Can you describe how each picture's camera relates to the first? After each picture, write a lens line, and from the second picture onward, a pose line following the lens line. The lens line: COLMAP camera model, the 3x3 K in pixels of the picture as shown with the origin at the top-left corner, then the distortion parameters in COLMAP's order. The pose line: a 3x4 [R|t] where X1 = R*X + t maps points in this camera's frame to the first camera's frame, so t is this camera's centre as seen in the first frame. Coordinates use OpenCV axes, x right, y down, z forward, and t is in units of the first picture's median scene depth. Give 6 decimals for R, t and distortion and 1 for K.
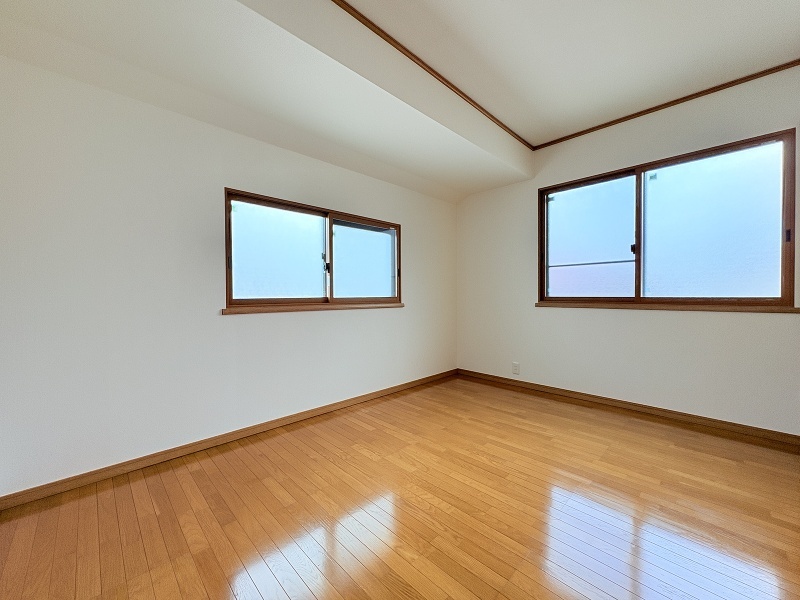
lens RADIAL K [[319.3, 0, 401.1], [0, 319.3, 297.5], [0, 0, 1]] dist [0.002730, 0.000136]
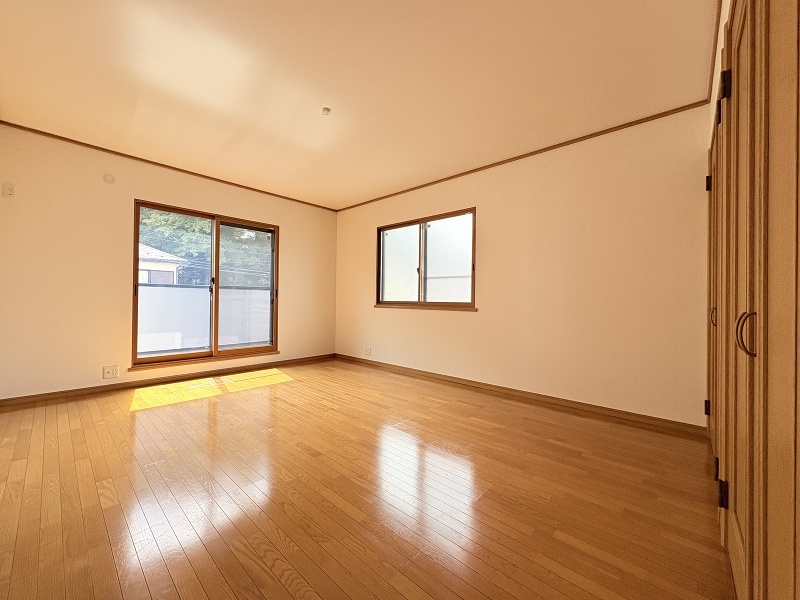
lens RADIAL K [[319.3, 0, 396.4], [0, 319.3, 299.4], [0, 0, 1]] dist [0.002730, 0.000136]
pose [[0.998972, 0.012303, 0.043628, 0.541317], [-0.011874, 0.999879, -0.010092, 0.005914], [-0.043747, 0.009563, 0.998997, -0.555545]]
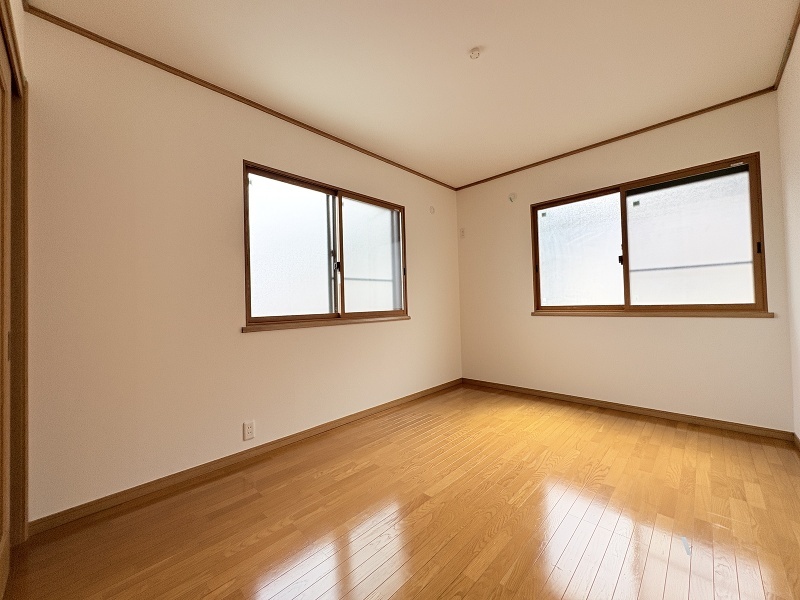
lens RADIAL K [[294.5, 0, 404.1], [0, 294.5, 302.2], [0, 0, 1]] dist [-0.000516, -0.000139]
pose [[0.998410, -0.020362, 0.052568, -0.058214], [0.021739, 0.999432, -0.025747, -0.001173], [-0.052014, 0.026849, 0.998285, 0.055517]]
